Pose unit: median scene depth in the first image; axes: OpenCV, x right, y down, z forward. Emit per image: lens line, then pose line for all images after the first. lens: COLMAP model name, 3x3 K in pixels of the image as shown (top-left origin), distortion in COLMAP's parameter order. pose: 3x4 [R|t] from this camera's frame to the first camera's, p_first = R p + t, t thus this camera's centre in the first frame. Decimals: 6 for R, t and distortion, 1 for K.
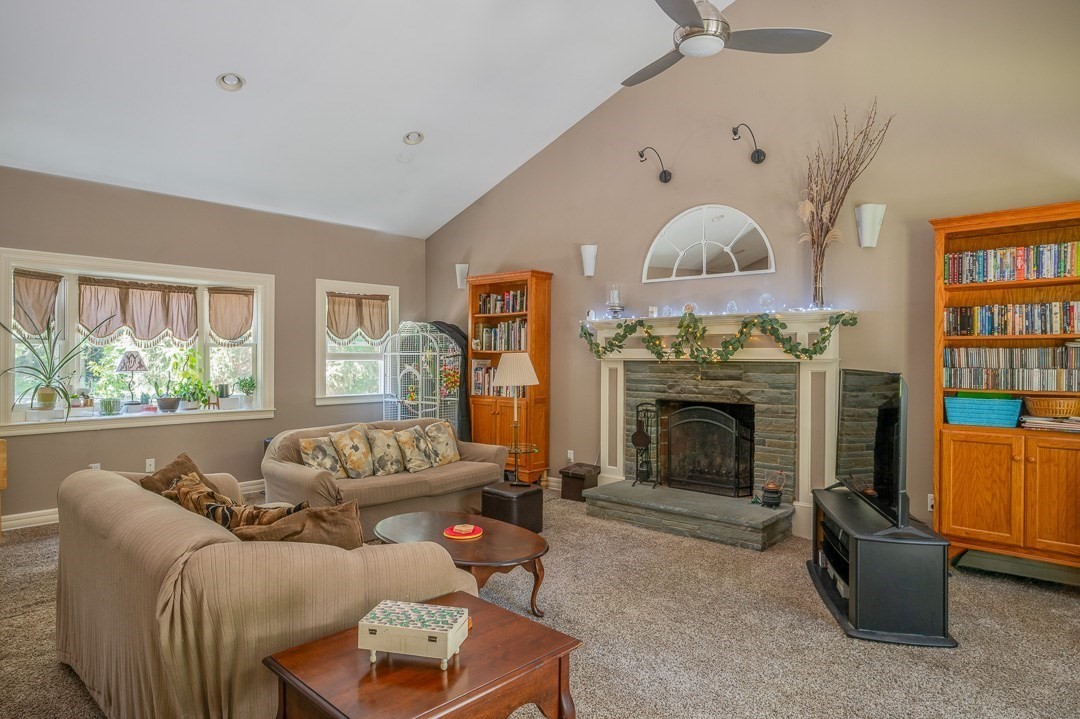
lens RADIAL K [[643.0, 0, 540.0], [0, 643.0, 359.5], [0, 0, 1]] dist [0.000126, -0.000243]
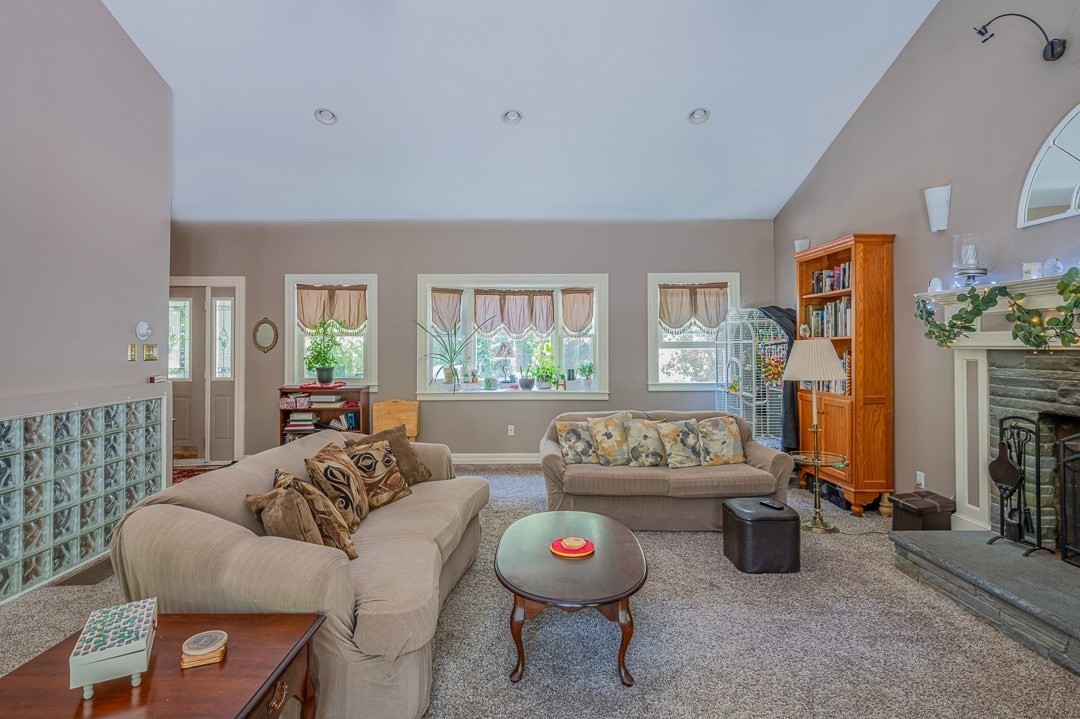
lens RADIAL K [[556.4, 0, 539.5], [0, 556.4, 337.1], [0, 0, 1]] dist [-0.000045, -0.000234]
pose [[0.669679, -0.016251, -0.742473, 0.255492], [0.002961, 0.999811, -0.019213, -0.001242], [0.742645, 0.010668, 0.669601, 0.281147]]
